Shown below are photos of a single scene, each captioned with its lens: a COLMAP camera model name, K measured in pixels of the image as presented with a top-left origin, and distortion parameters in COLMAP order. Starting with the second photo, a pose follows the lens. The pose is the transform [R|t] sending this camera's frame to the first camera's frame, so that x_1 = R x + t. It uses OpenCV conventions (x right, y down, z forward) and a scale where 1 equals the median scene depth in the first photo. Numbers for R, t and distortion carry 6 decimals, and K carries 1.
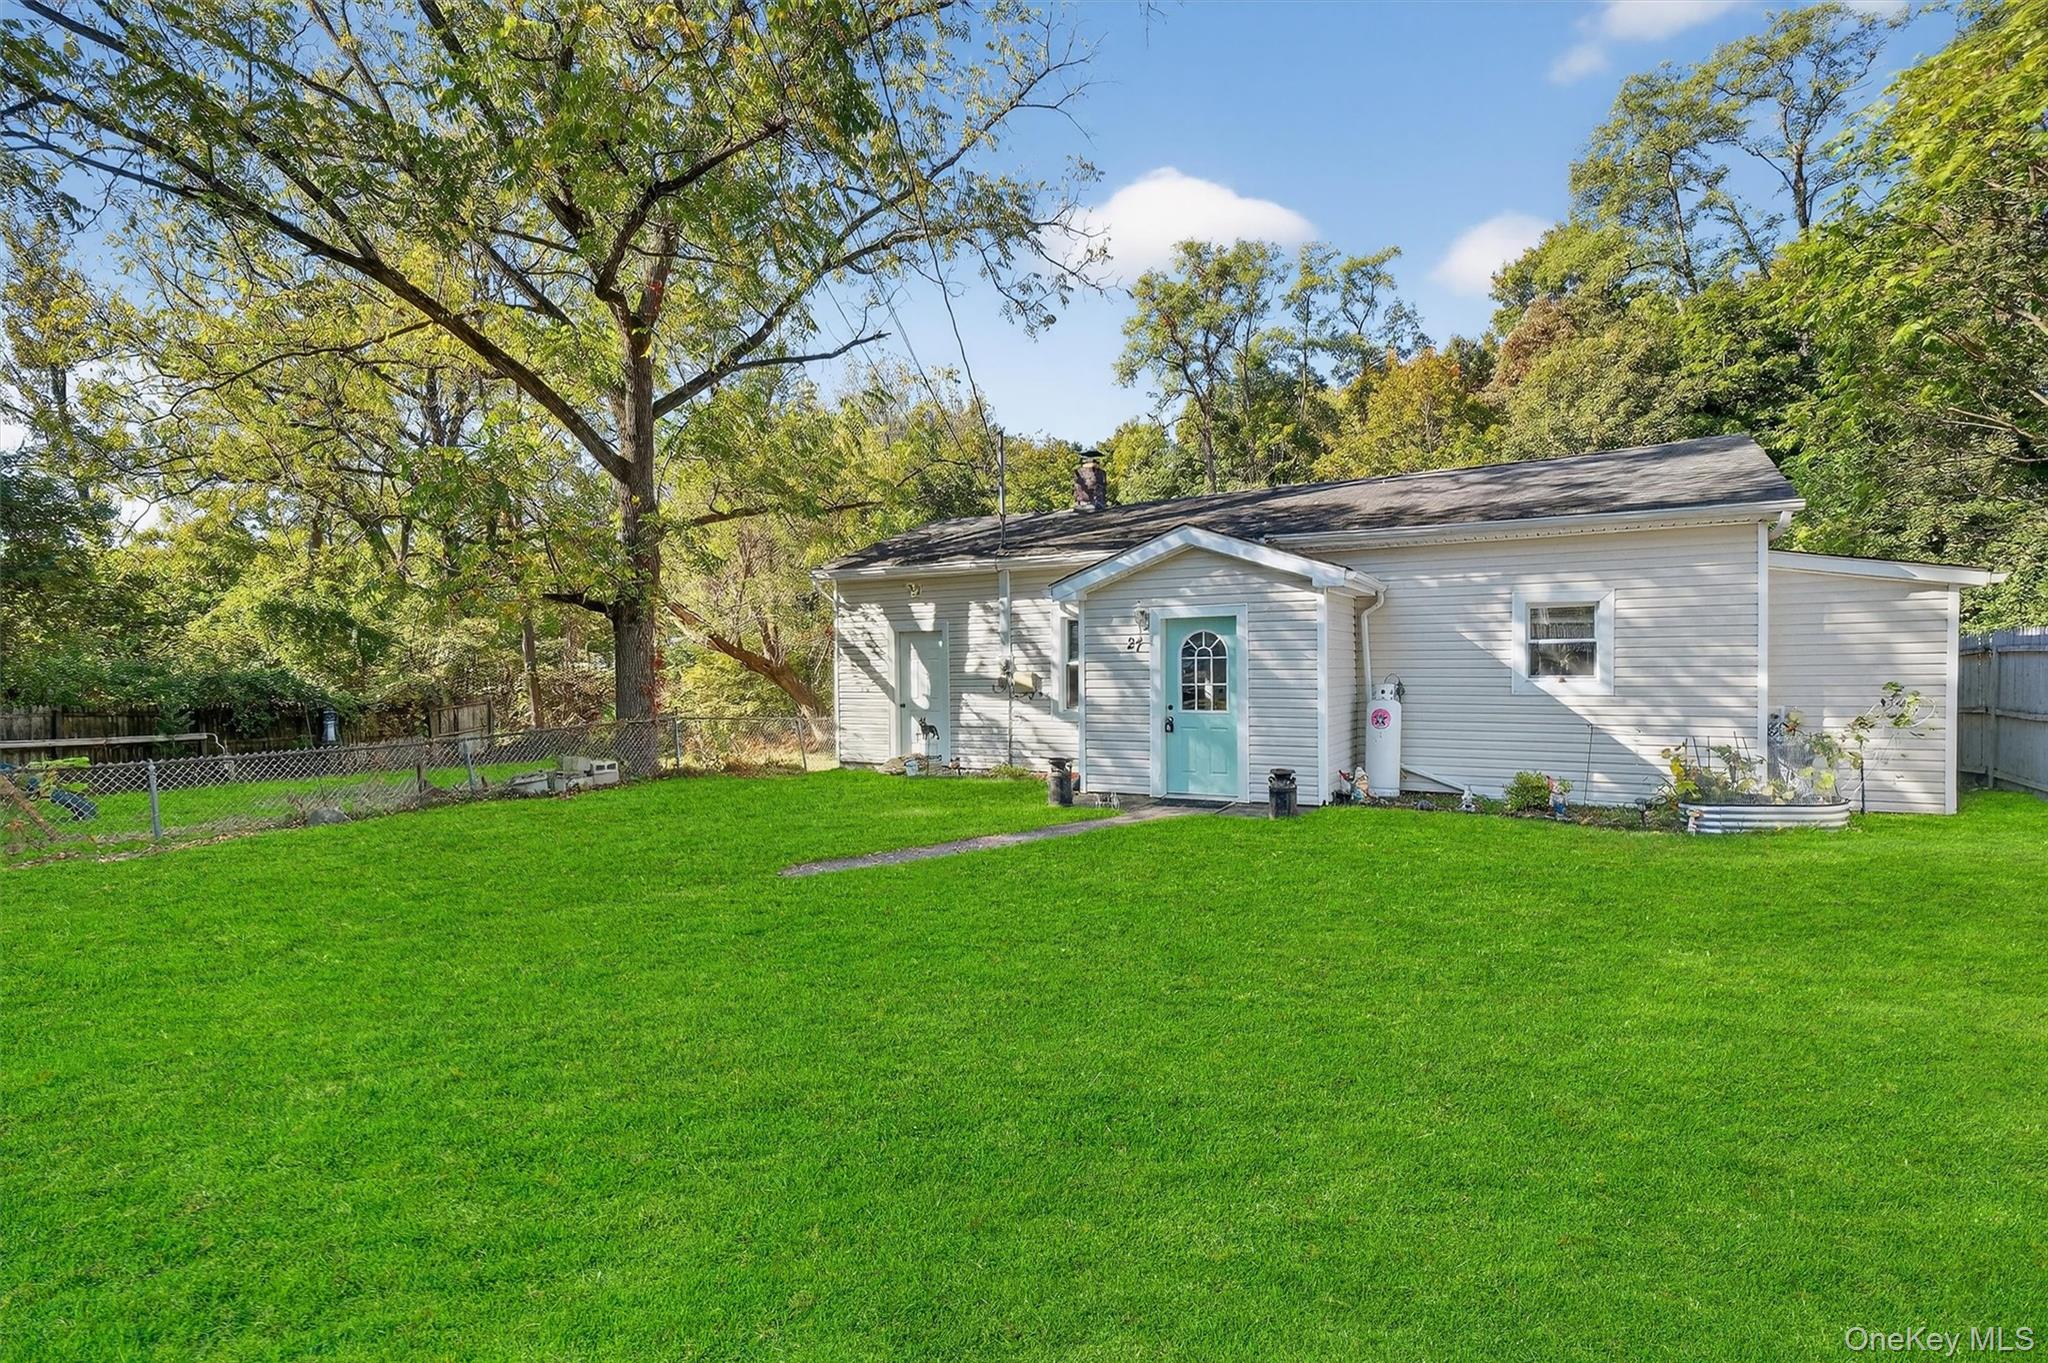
lens RADIAL K [[937.3, 0, 1048.4], [0, 937.3, 678.7], [0, 0, 1]] dist [0.013737, -0.001171]
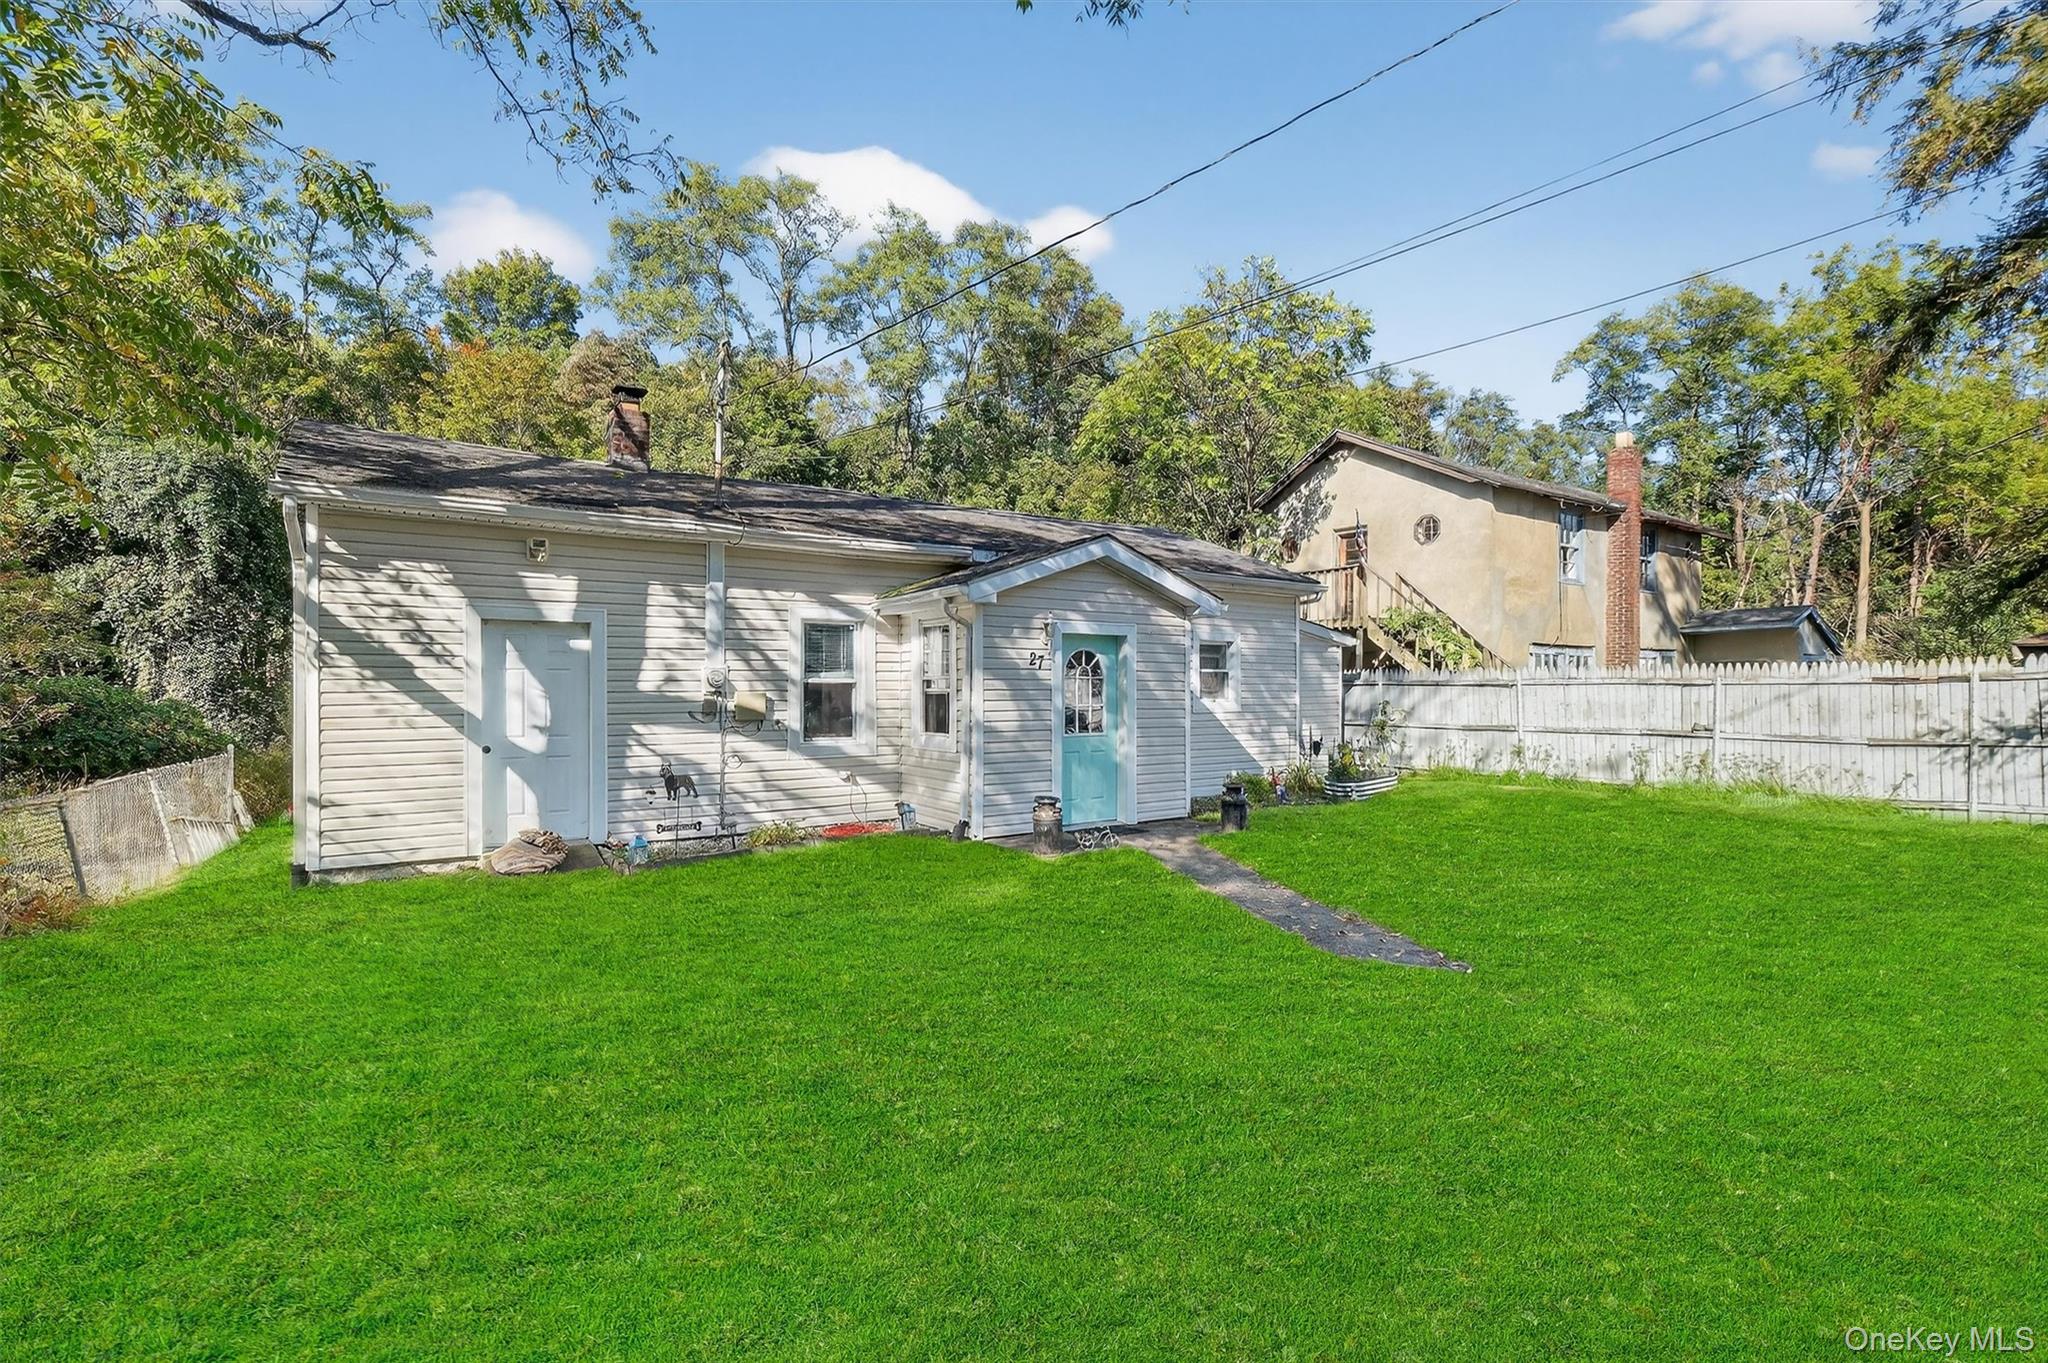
lens RADIAL K [[937.3, 0, 998.4], [0, 937.3, 694.8], [0, 0, 1]] dist [0.013737, -0.001171]
pose [[0.468157, 0.005053, 0.883631, -0.542956], [0.005806, 0.999944, -0.008794, 0.002561], [-0.883626, 0.009247, 0.468101, 0.487275]]
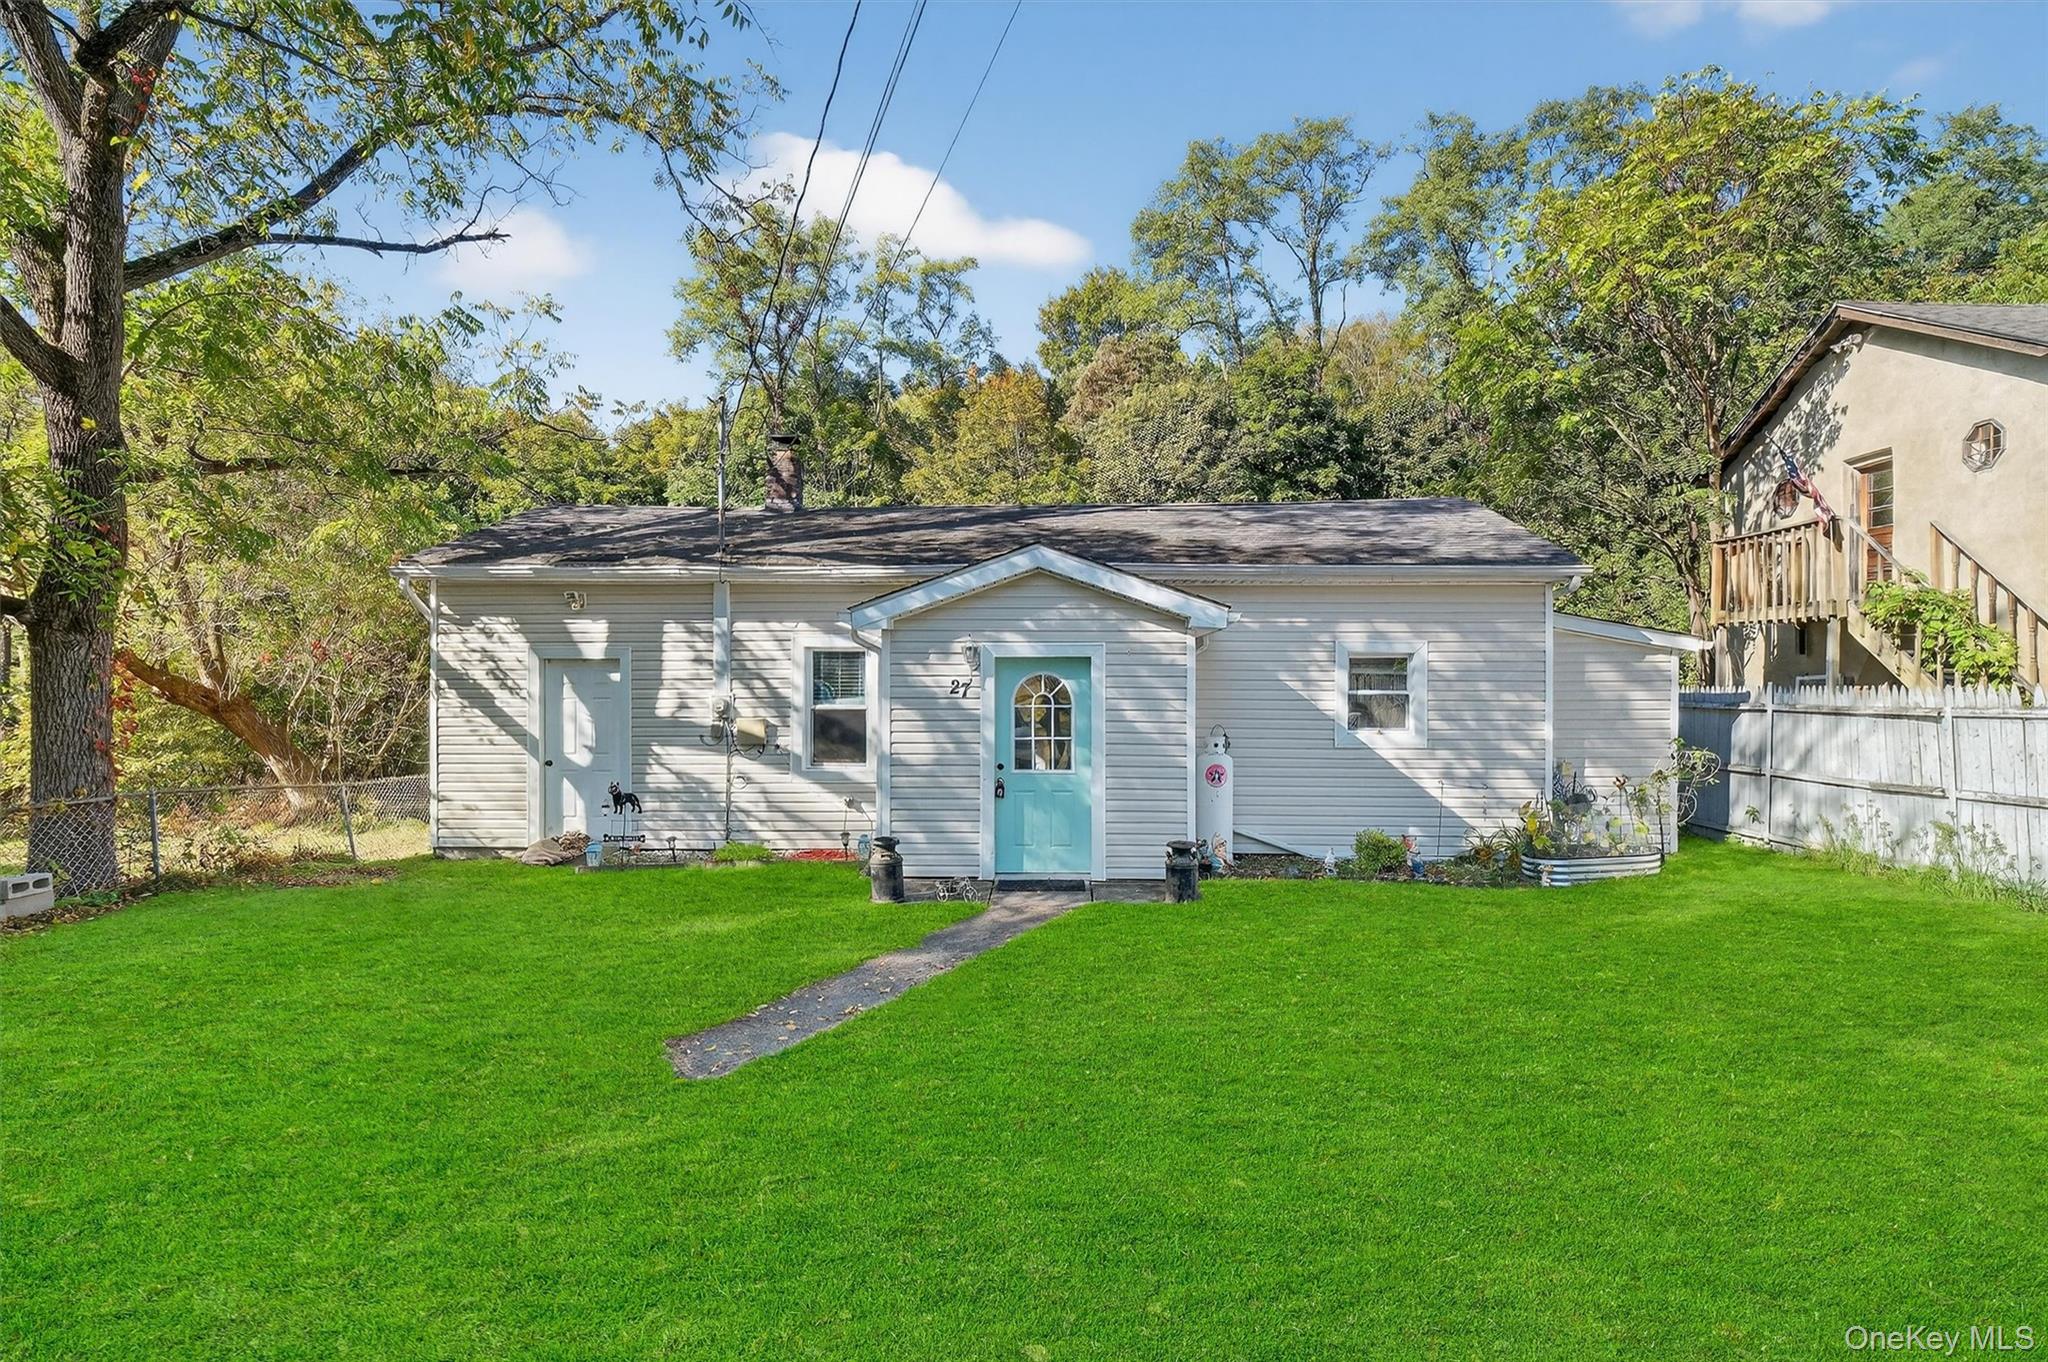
lens RADIAL K [[1044.4, 0, 1015.0], [0, 1044.4, 692.8], [0, 0, 1]] dist [0.016126, -0.002280]
pose [[0.896445, 0.012592, 0.442976, -0.201705], [-0.006131, 0.999853, -0.016015, -0.014368], [-0.443113, 0.011641, 0.896390, 0.144848]]
